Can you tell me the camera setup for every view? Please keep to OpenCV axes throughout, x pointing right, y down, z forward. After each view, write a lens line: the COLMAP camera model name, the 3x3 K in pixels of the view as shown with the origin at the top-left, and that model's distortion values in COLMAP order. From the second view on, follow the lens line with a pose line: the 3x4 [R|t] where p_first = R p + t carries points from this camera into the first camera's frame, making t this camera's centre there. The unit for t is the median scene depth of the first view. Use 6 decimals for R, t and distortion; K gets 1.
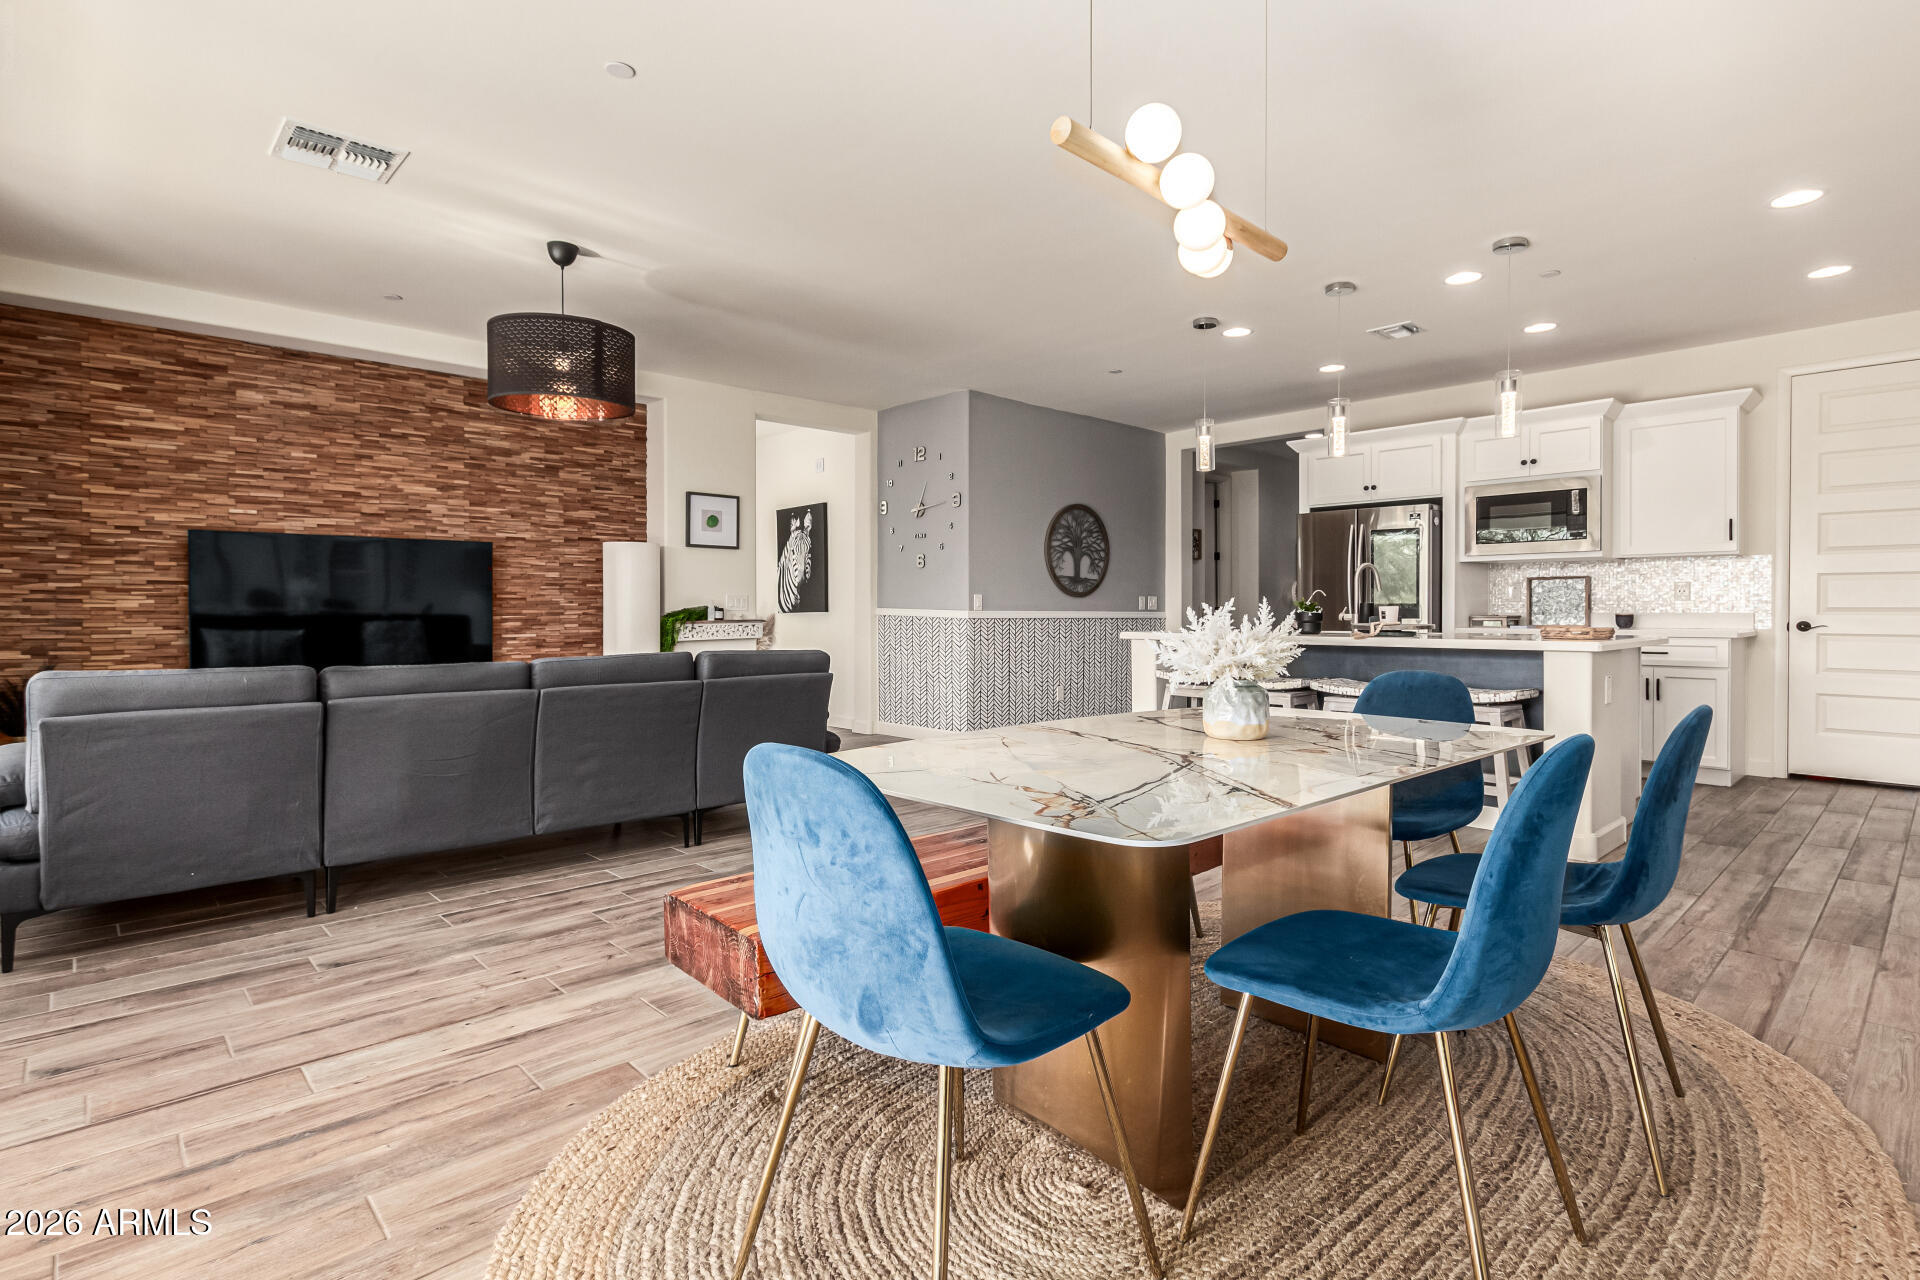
lens RADIAL K [[953.0, 0, 947.4], [0, 953.0, 628.8], [0, 0, 1]] dist [0.005840, -0.002600]
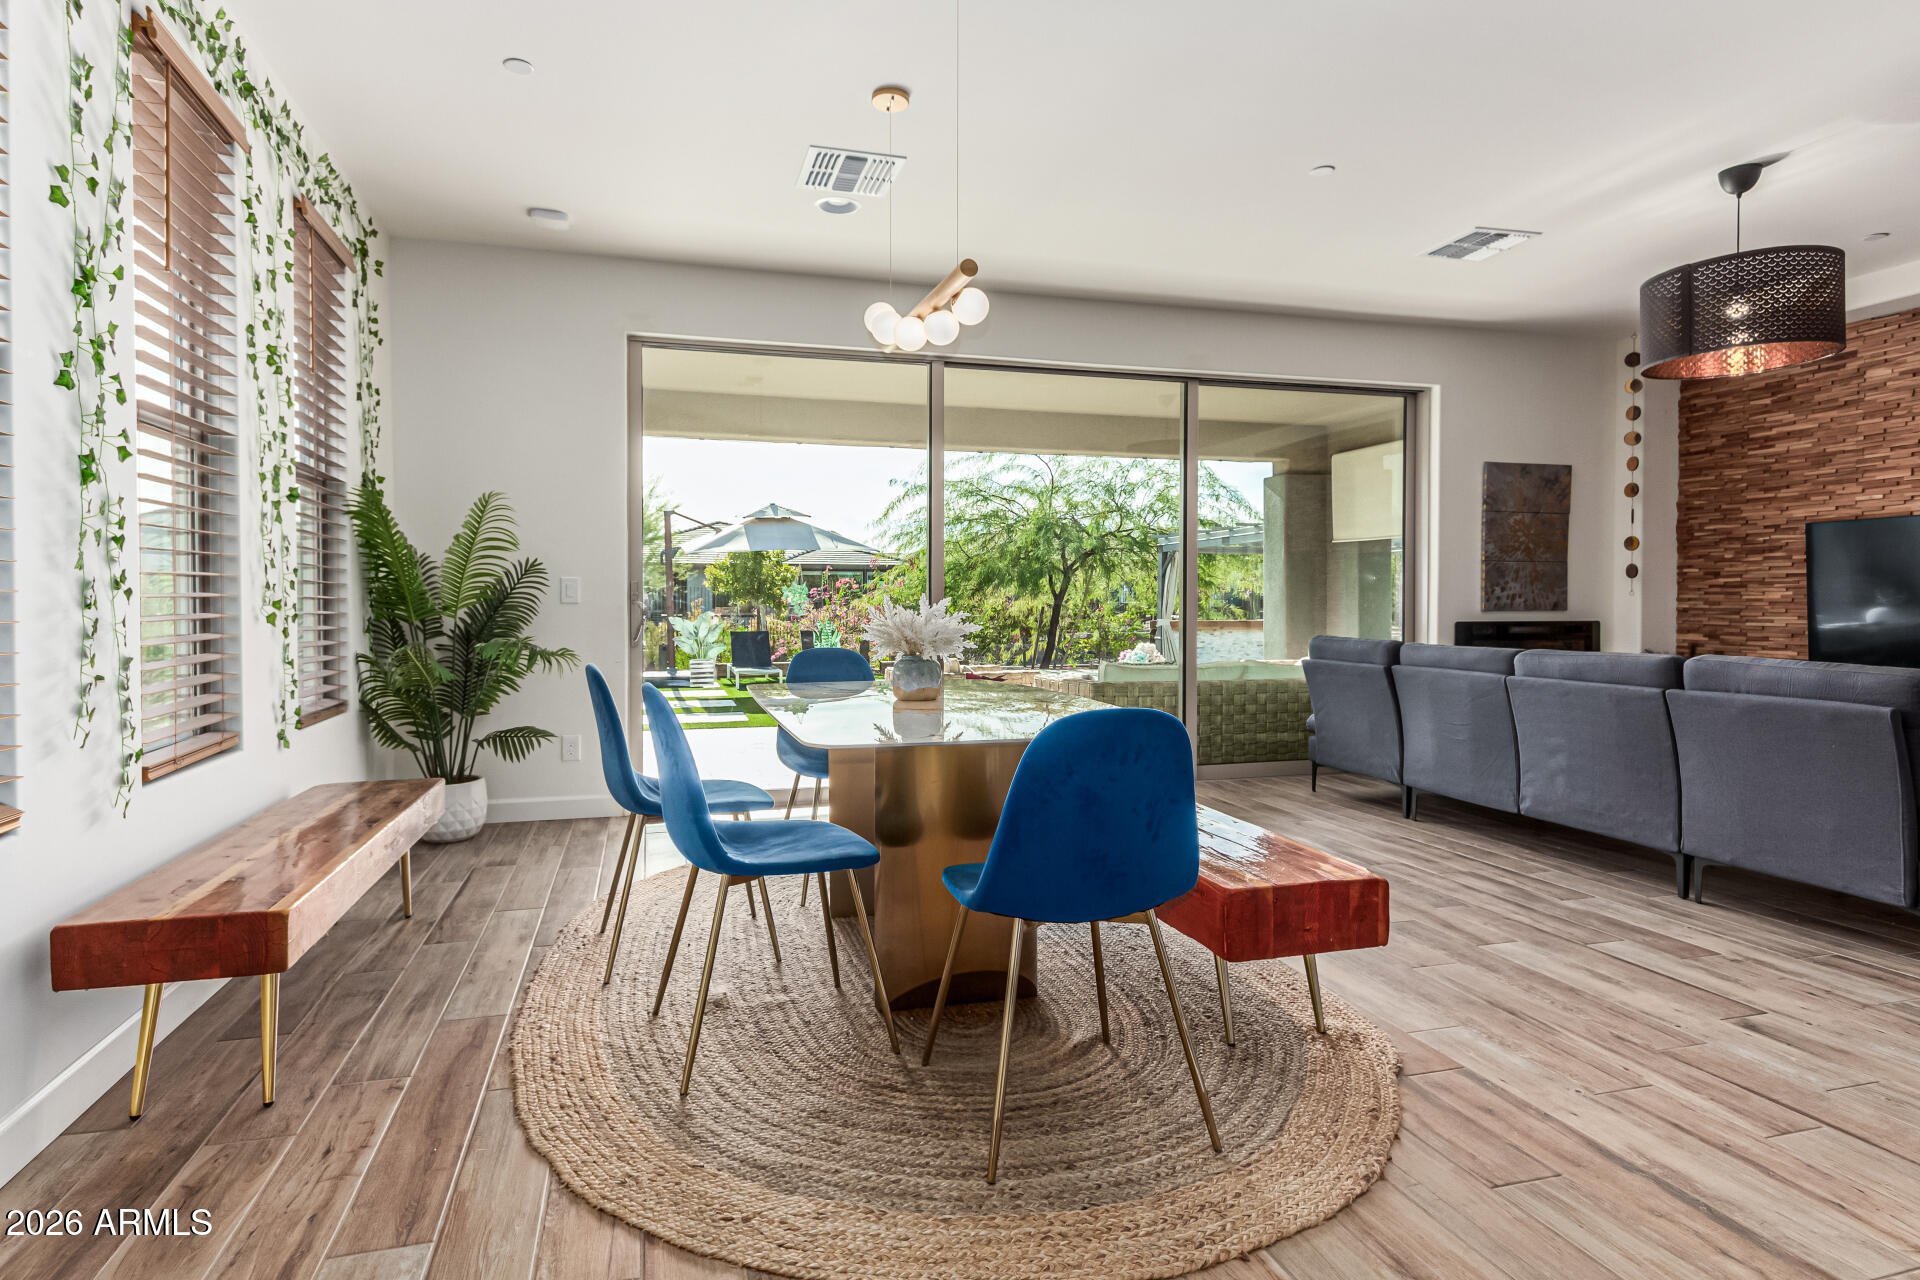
lens RADIAL K [[1042.9, 0, 939.6], [0, 1042.9, 610.2], [0, 0, 1]] dist [0.000872, -0.000723]
pose [[-0.463492, 0.006513, -0.886077, 0.672060], [-0.015405, 0.999763, 0.015406, -0.013215], [0.885967, 0.020790, -0.463281, 0.725365]]
